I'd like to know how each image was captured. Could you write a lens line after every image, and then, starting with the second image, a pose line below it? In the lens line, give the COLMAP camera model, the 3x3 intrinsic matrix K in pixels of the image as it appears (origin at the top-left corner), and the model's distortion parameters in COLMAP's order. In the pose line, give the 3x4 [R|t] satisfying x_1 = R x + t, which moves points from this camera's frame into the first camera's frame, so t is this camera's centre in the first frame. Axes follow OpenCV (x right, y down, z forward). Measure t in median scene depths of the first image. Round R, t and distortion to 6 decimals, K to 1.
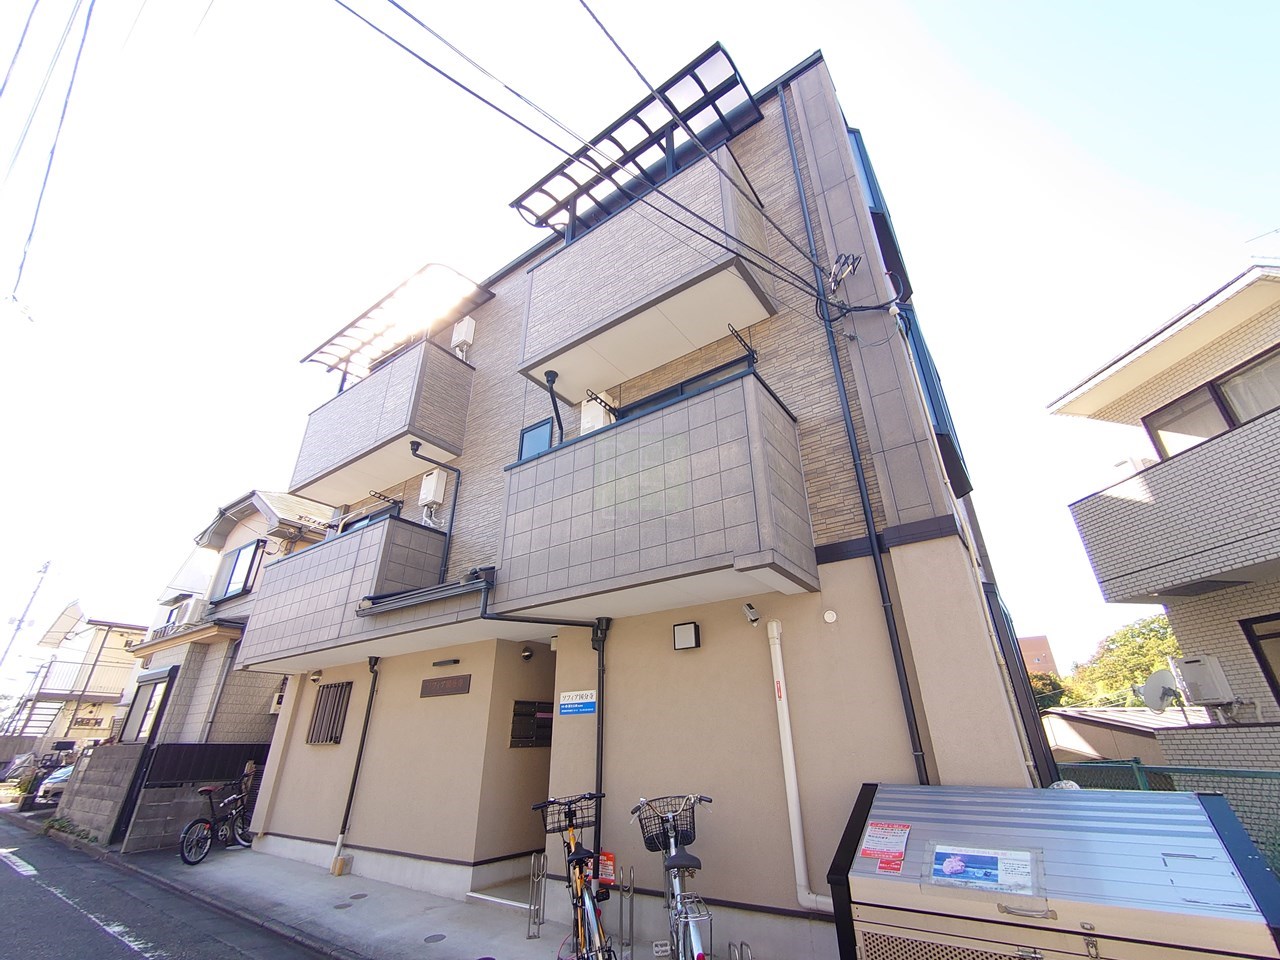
lens RADIAL K [[551.1, 0, 640.1], [0, 551.1, 481.1], [0, 0, 1]] dist [0.007153, -0.003769]
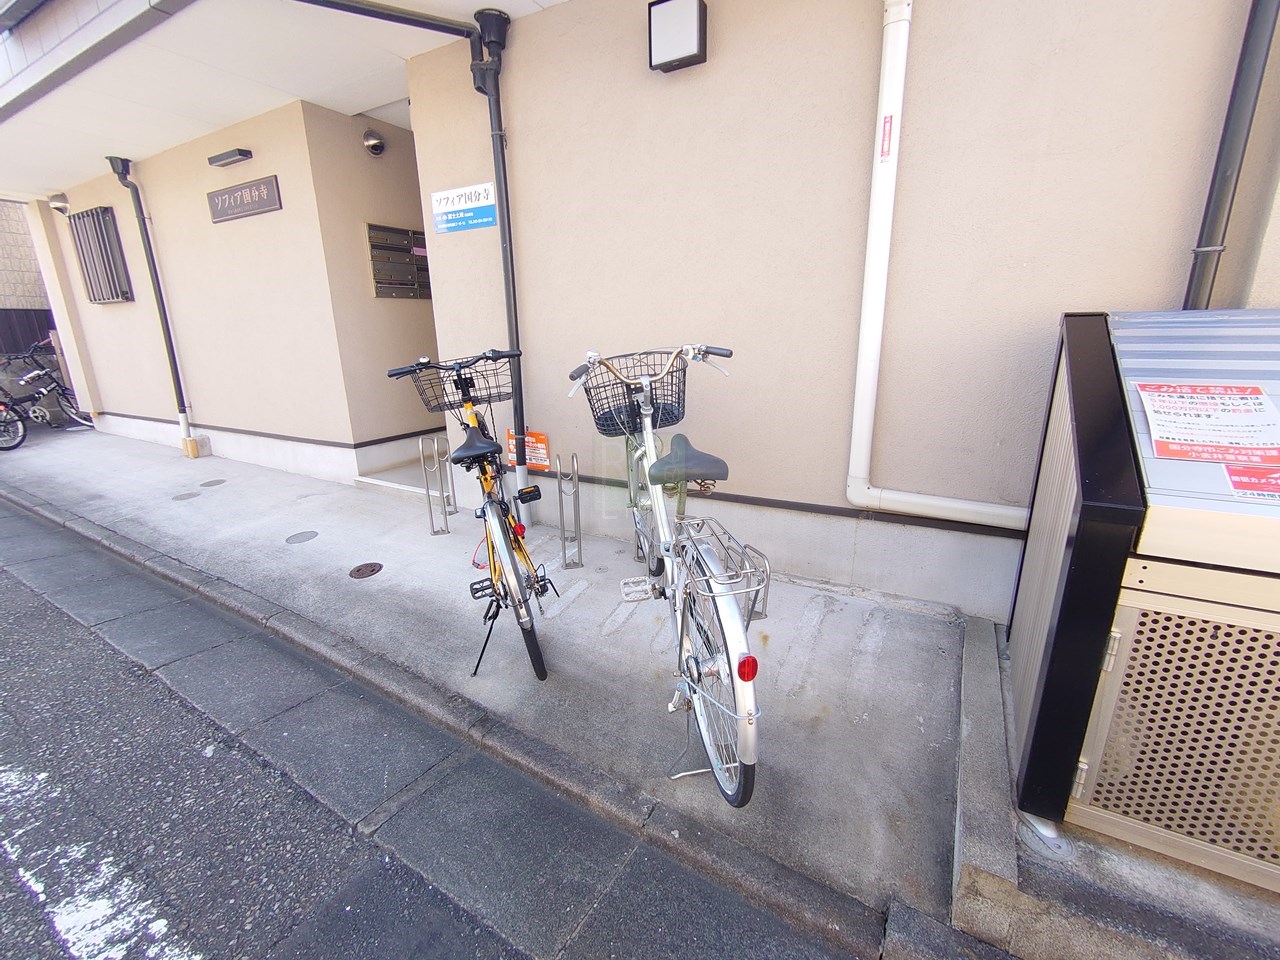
lens RADIAL K [[551.1, 0, 637.2], [0, 551.1, 483.9], [0, 0, 1]] dist [0.007153, -0.003769]
pose [[0.993856, -0.039551, 0.103368, -0.009060], [-0.038835, 0.749963, 0.660339, 0.270644], [-0.103639, -0.660296, 0.743819, 0.444150]]
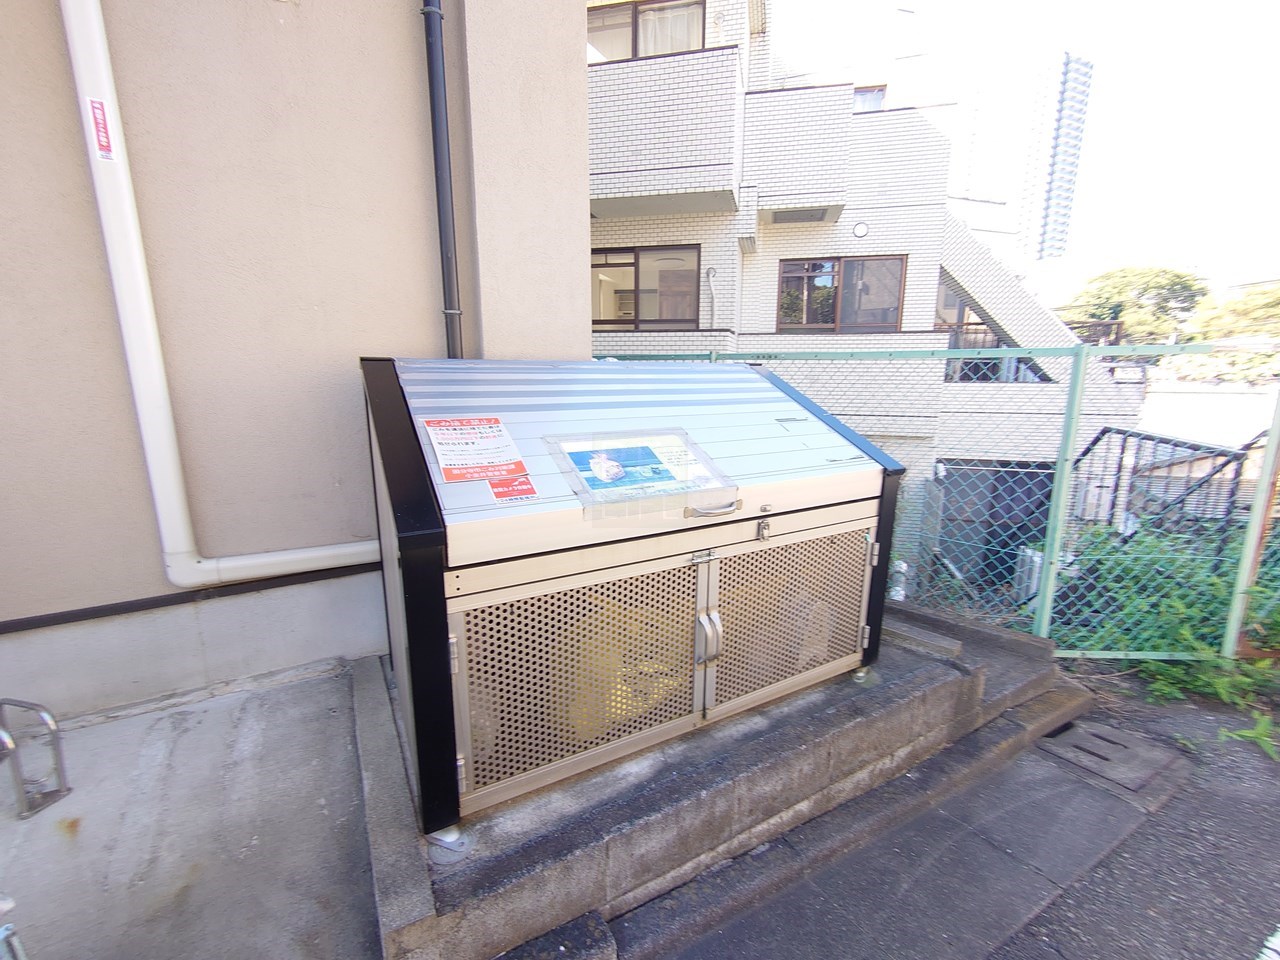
lens RADIAL K [[551.1, 0, 646.2], [0, 551.1, 480.5], [0, 0, 1]] dist [0.007153, -0.003769]
pose [[0.399594, -0.179336, 0.898979, 0.026917], [-0.413397, 0.840041, 0.351333, 0.268598], [-0.818186, -0.512025, 0.261538, 0.448939]]
